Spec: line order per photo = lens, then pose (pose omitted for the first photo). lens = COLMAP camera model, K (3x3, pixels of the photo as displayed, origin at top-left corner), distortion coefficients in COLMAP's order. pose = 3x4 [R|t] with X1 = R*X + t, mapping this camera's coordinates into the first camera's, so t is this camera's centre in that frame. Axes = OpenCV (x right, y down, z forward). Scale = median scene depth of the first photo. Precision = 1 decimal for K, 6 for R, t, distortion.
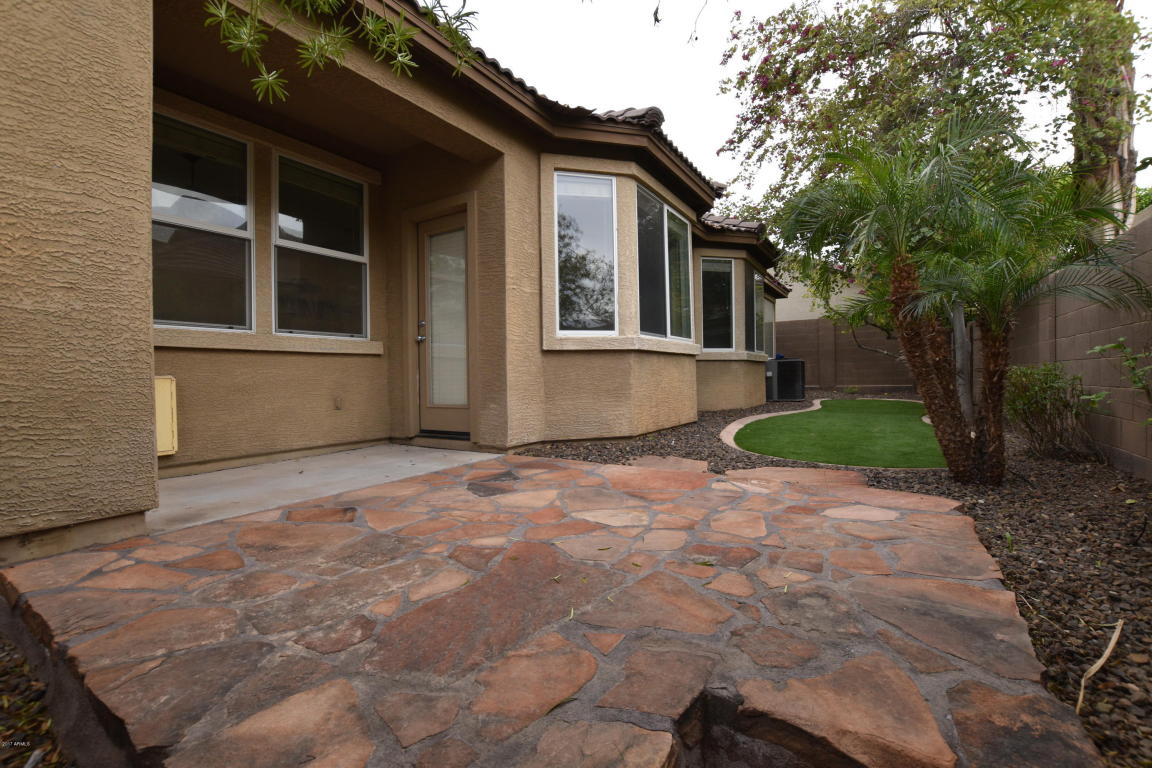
lens RADIAL K [[508.9, 0, 576.0], [0, 508.9, 384.0], [0, 0, 1]] dist [-0.031430, 0.004579]
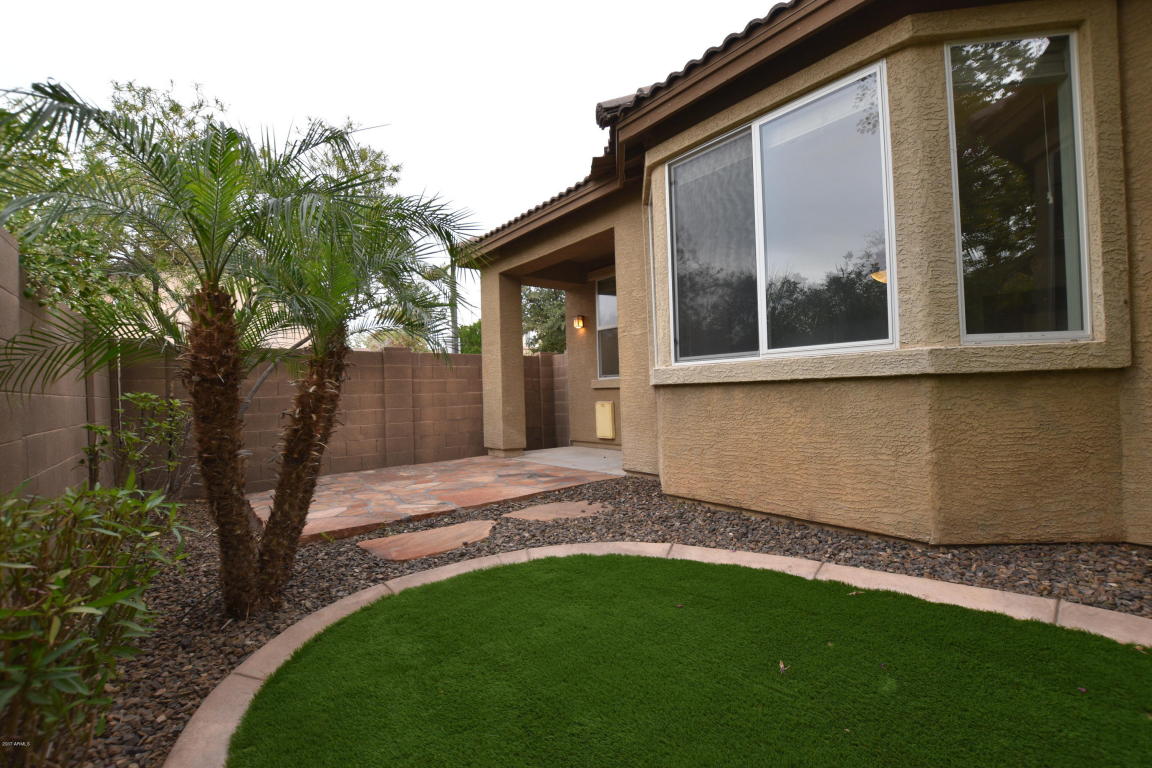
lens RADIAL K [[508.9, 0, 576.0], [0, 508.9, 384.0], [0, 0, 1]] dist [-0.031430, 0.004579]
pose [[-0.343891, 0.010465, -0.938951, 0.916215], [0.019068, 0.999810, 0.004160, -0.075623], [0.938816, -0.016474, -0.344025, 1.170260]]
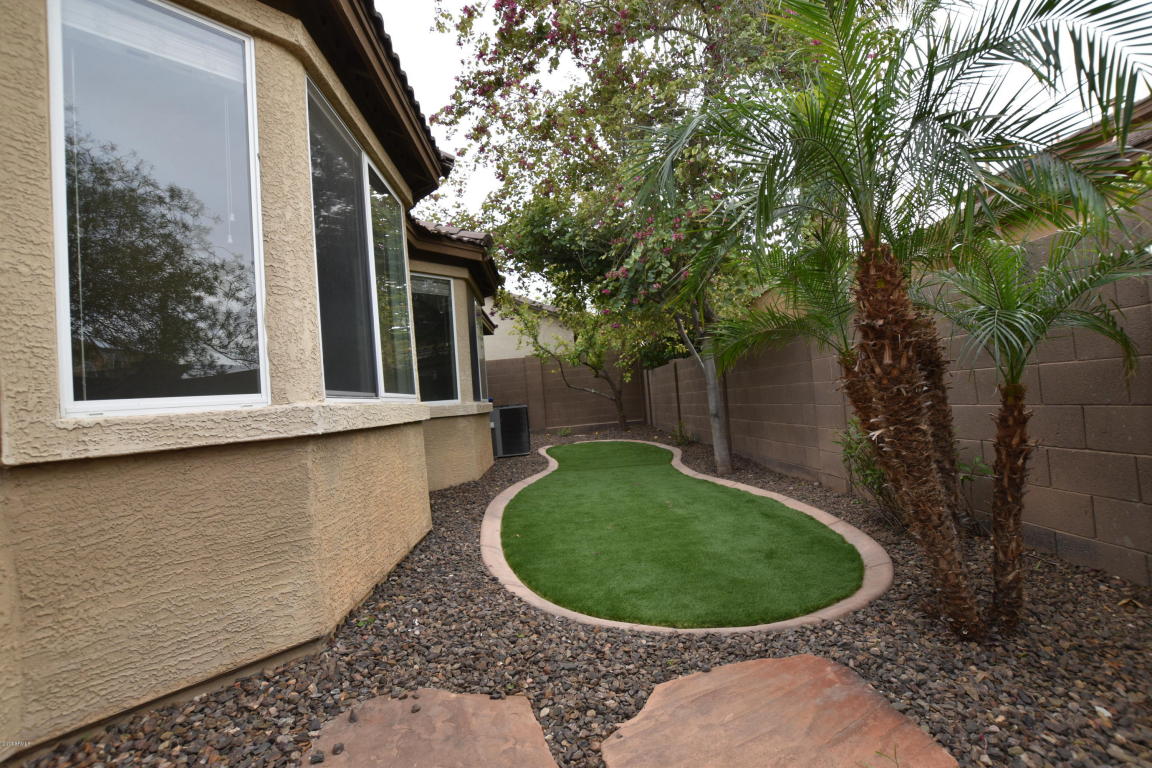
lens RADIAL K [[508.9, 0, 576.0], [0, 508.9, 384.0], [0, 0, 1]] dist [-0.031430, 0.004579]
pose [[0.820771, -0.034085, 0.570239, 0.054748], [0.077141, 0.995688, -0.051516, -0.072831], [-0.566025, 0.086272, 0.819862, 0.528181]]
